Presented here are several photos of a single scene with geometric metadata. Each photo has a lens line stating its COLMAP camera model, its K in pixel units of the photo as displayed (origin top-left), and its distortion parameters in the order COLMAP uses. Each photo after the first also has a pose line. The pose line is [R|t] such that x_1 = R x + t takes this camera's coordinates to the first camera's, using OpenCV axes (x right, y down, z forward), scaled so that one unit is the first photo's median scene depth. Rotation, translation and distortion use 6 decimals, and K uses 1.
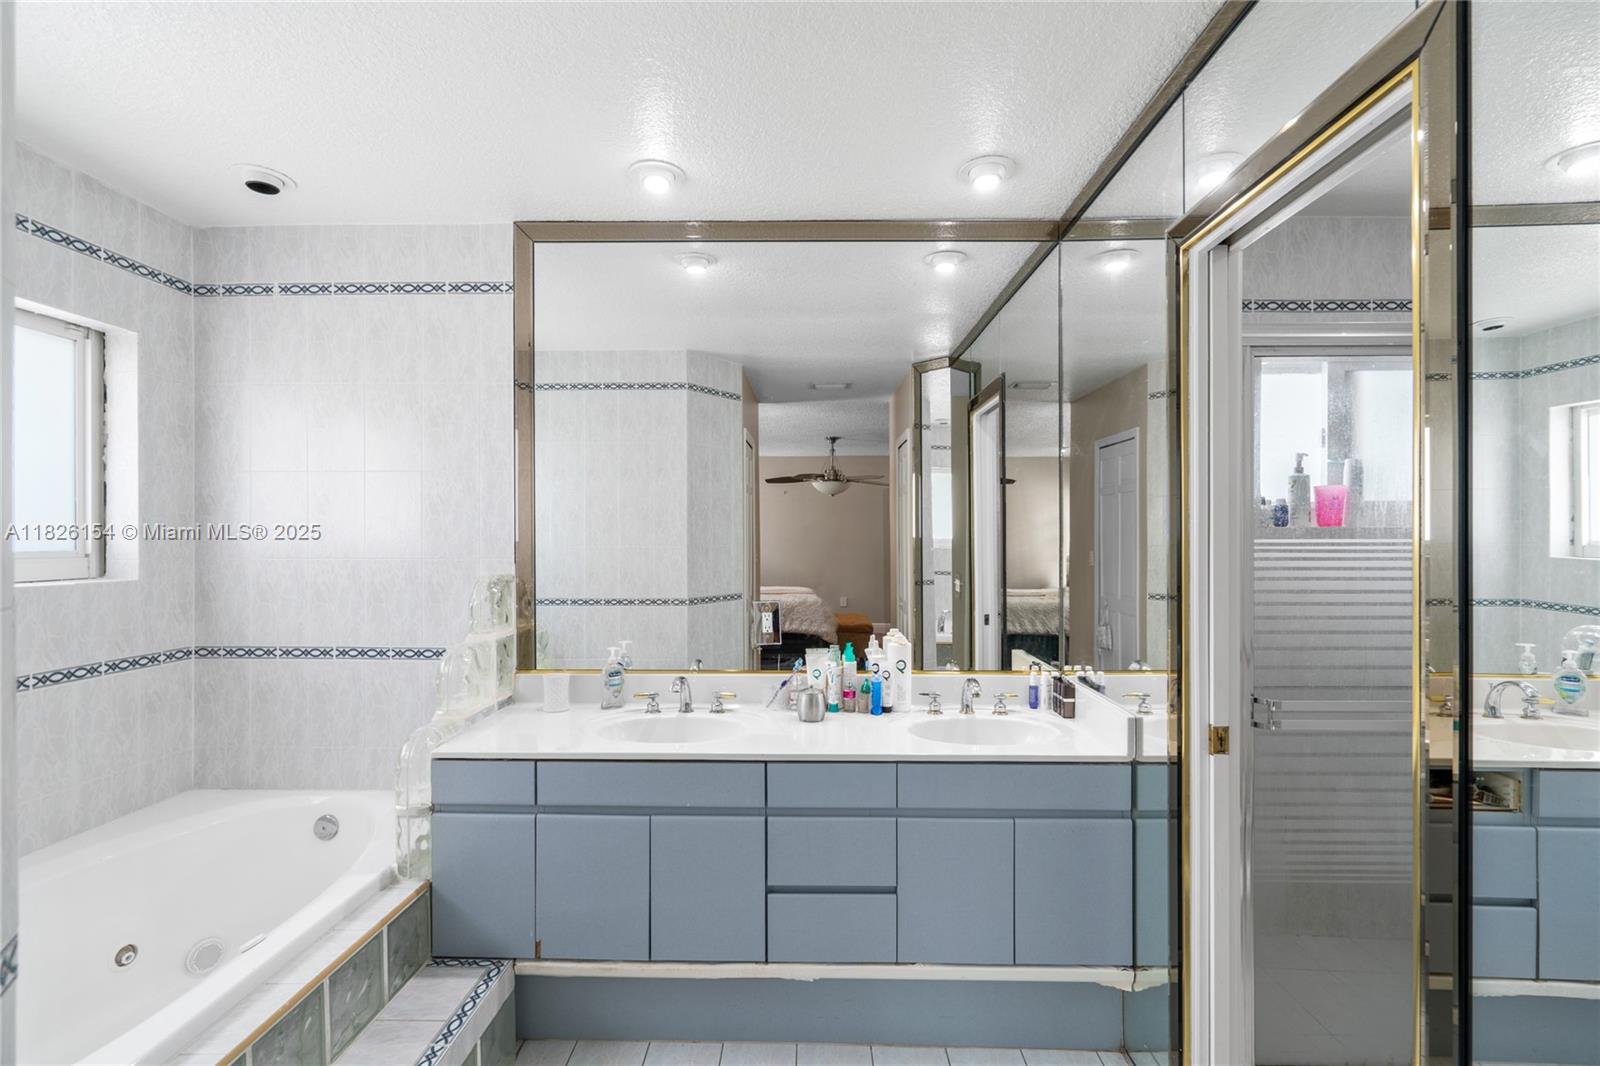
lens RADIAL K [[729.0, 0, 803.9], [0, 729.0, 537.1], [0, 0, 1]] dist [-0.001143, 0.000996]
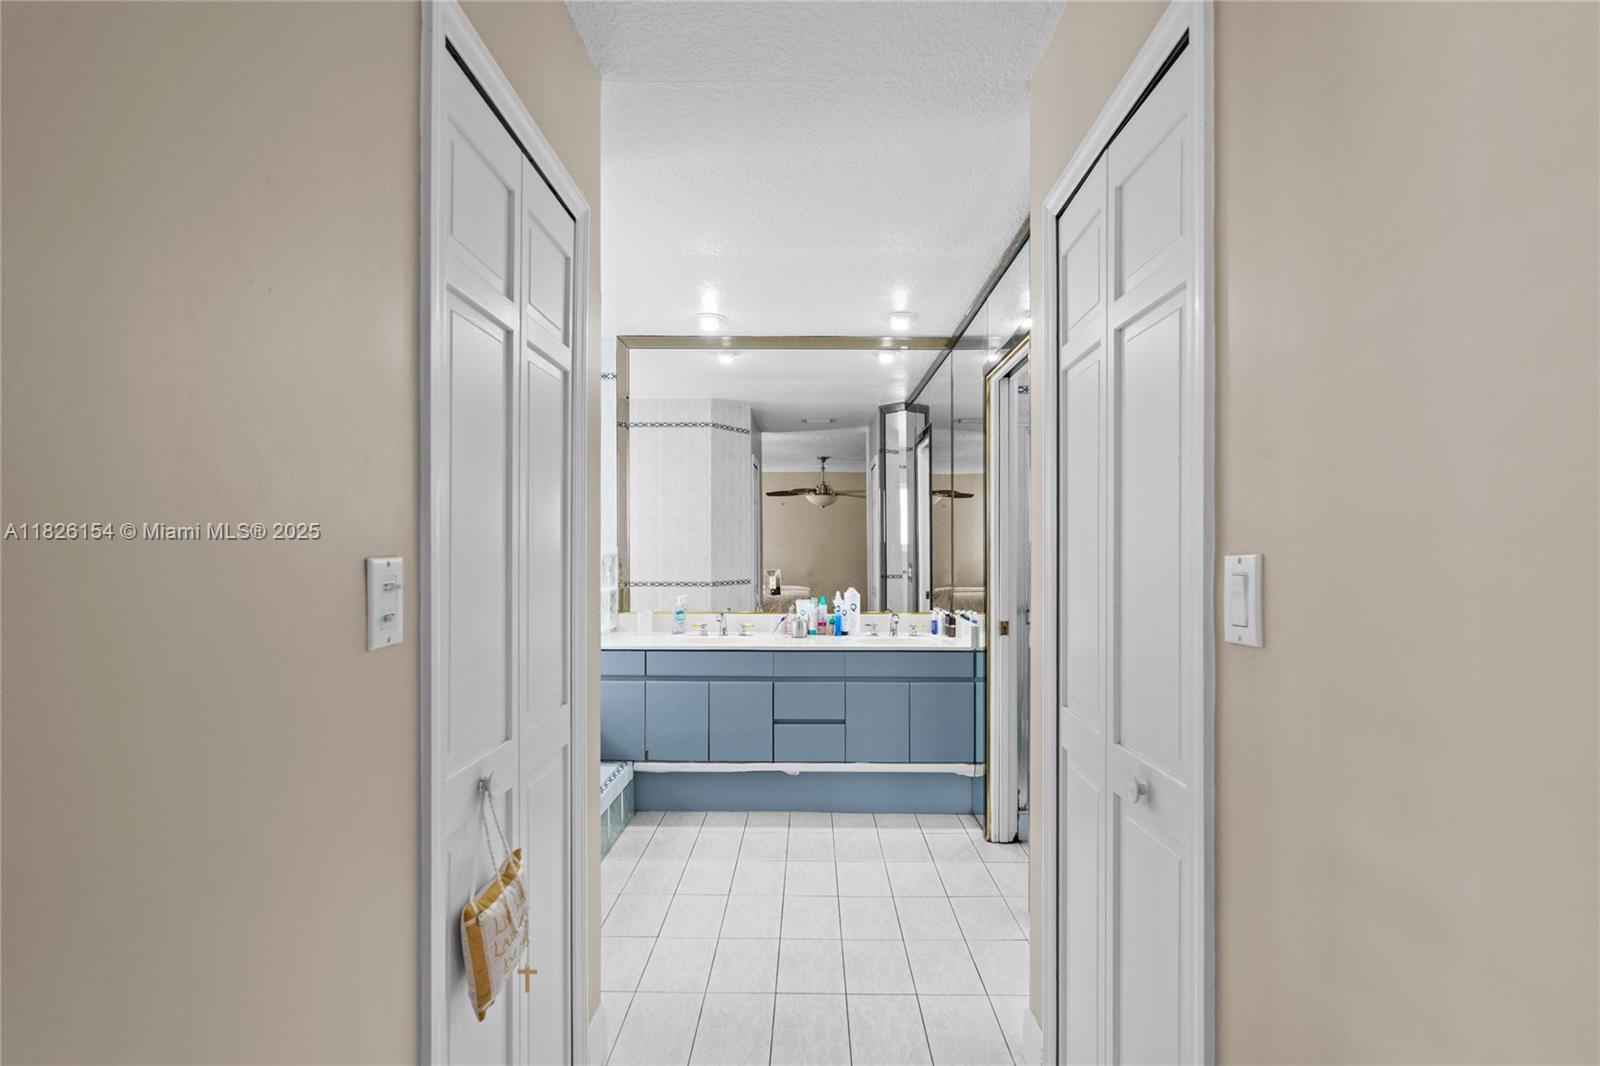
lens RADIAL K [[735.5, 0, 801.9], [0, 735.5, 549.9], [0, 0, 1]] dist [-0.000389, 0.000183]
pose [[0.999999, 0.001525, 0.000612, 0.014304], [-0.001525, 0.999999, 0.000163, 0.044913], [-0.000611, -0.000164, 1.000000, -0.659336]]
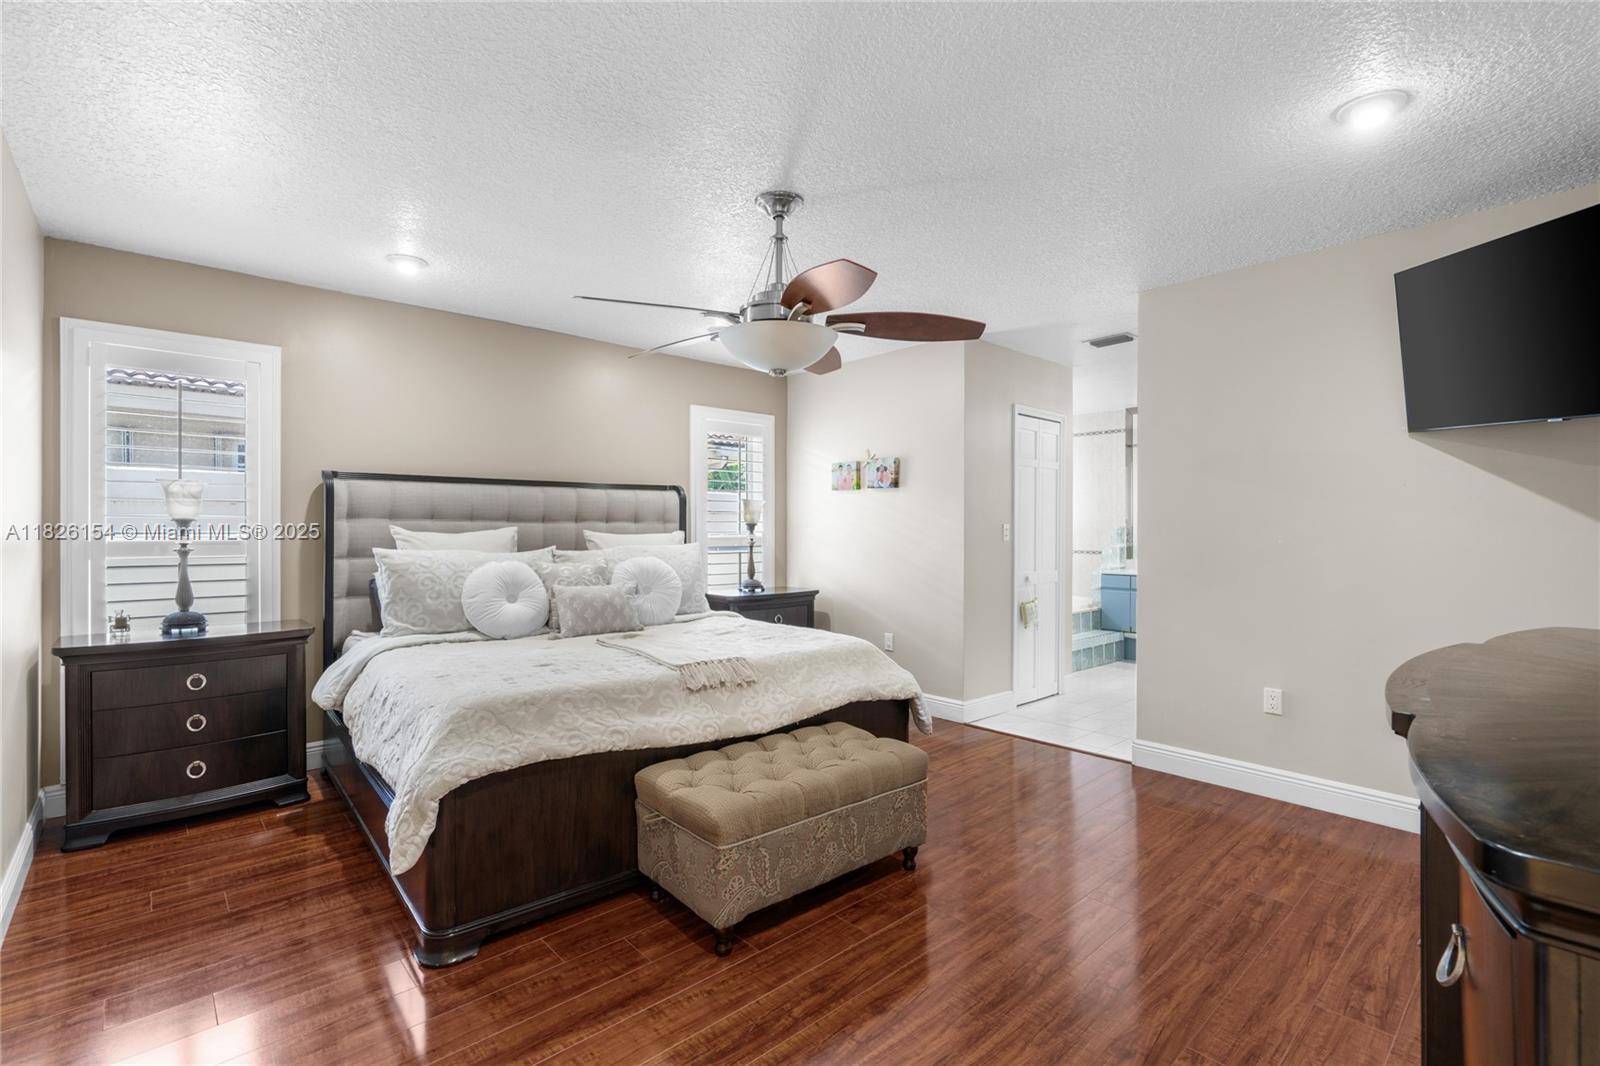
lens RADIAL K [[729.0, 0, 803.9], [0, 729.0, 537.1], [0, 0, 1]] dist [-0.001143, 0.000996]
pose [[0.691811, 0.004403, -0.722065, 0.872235], [-0.000761, 0.999985, 0.005369, 0.081328], [0.722079, -0.003165, 0.691804, -2.076537]]
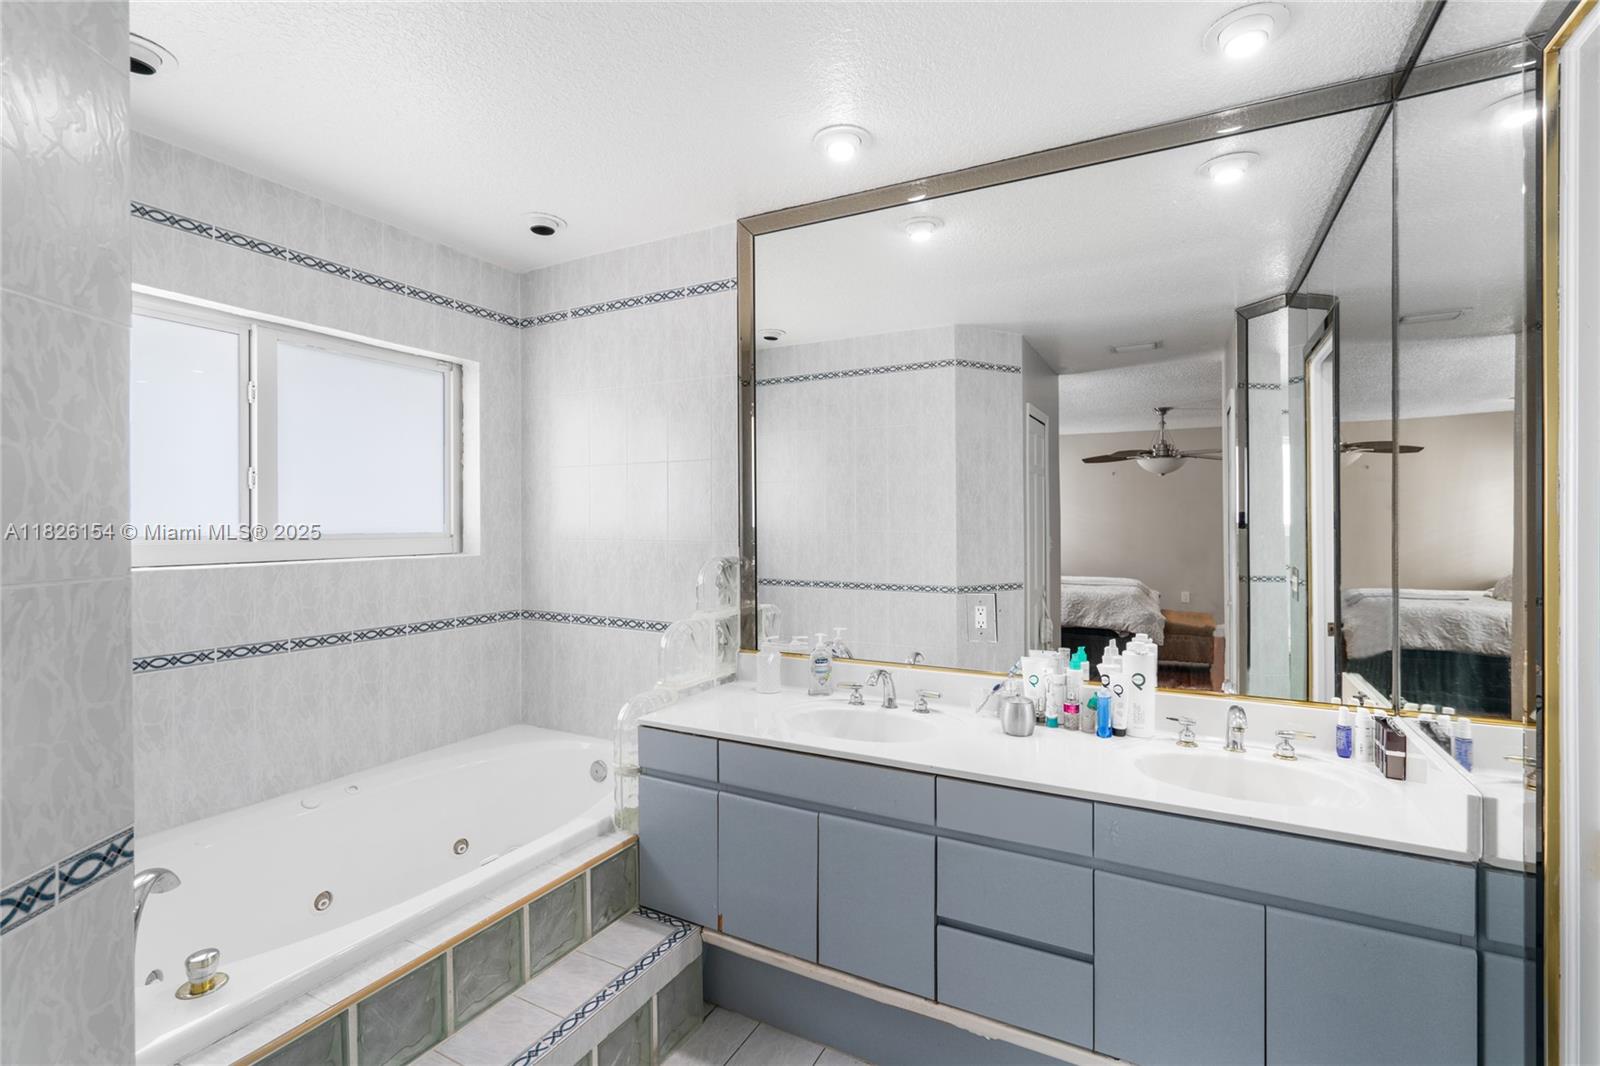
lens RADIAL K [[726.0, 0, 800.5], [0, 726.0, 526.0], [0, 0, 1]] dist [-0.009733, 0.005137]
pose [[0.891311, 0.001254, -0.453390, 0.158863], [0.001028, 0.999988, 0.004787, 0.001701], [0.453391, -0.004733, 0.891299, 0.116173]]
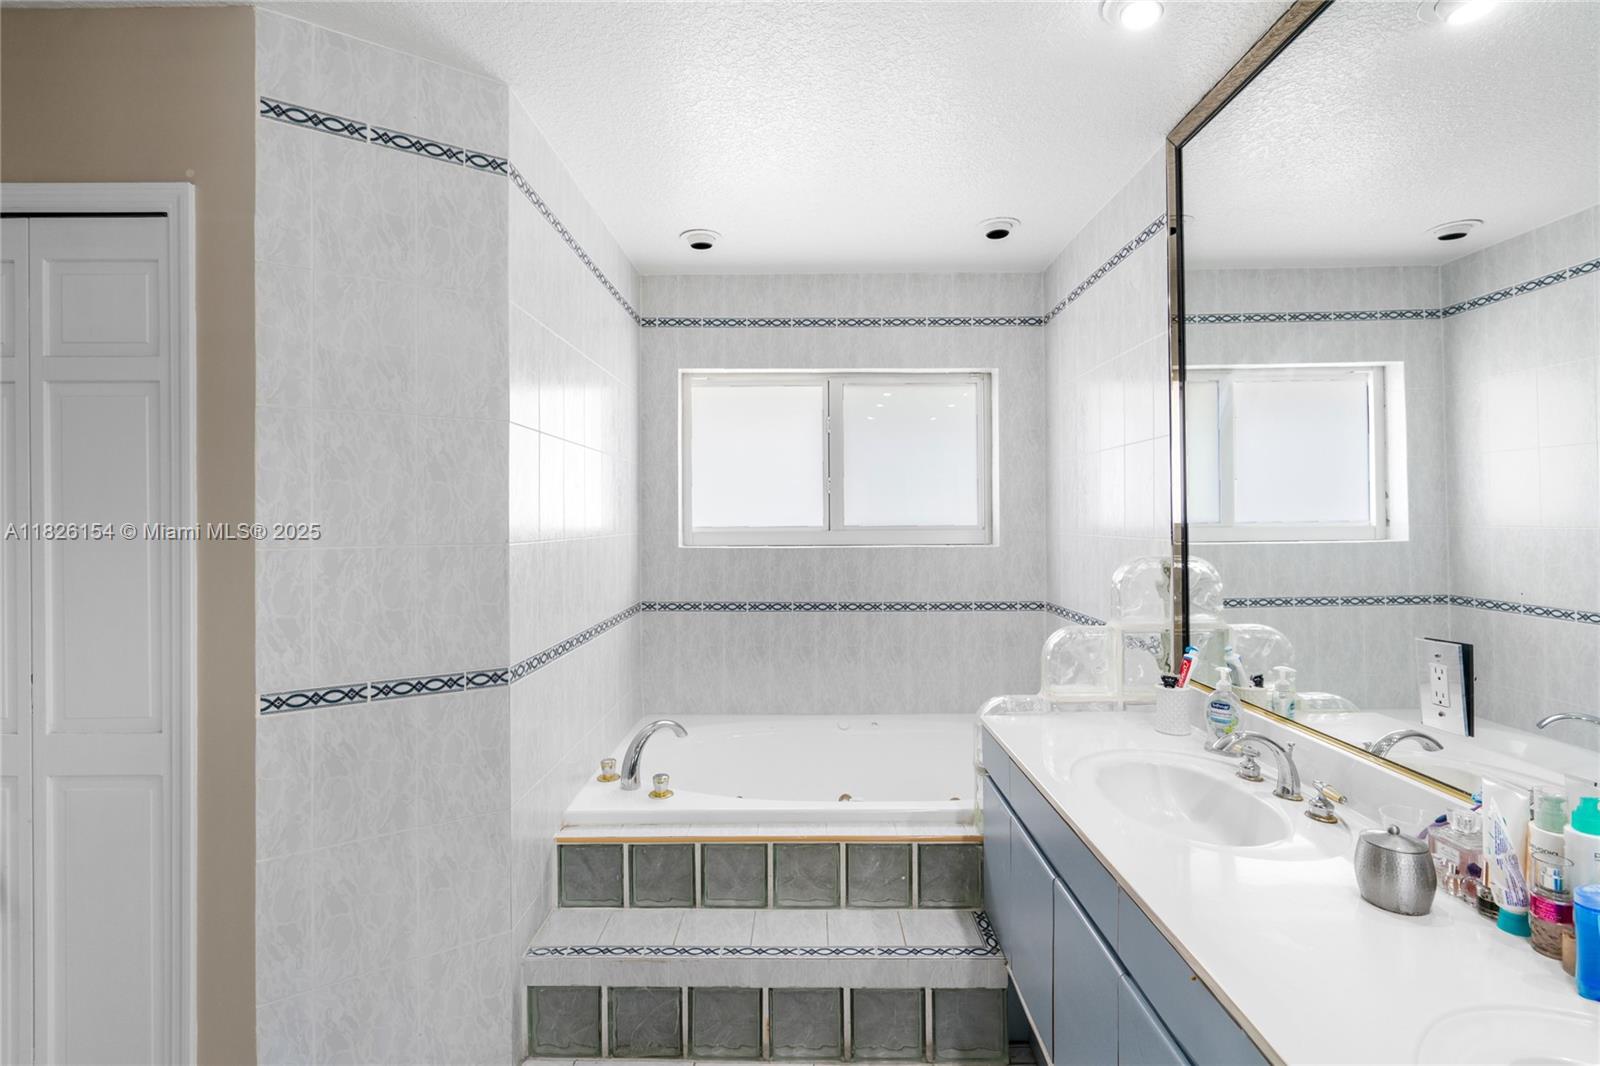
lens RADIAL K [[726.9, 0, 797.8], [0, 726.9, 515.6], [0, 0, 1]] dist [-0.000727, 0.000145]
pose [[0.010406, -0.005378, -0.999931, 0.442766], [0.005572, 0.999970, -0.005320, 0.004956], [0.999930, -0.005516, 0.010435, 0.581099]]
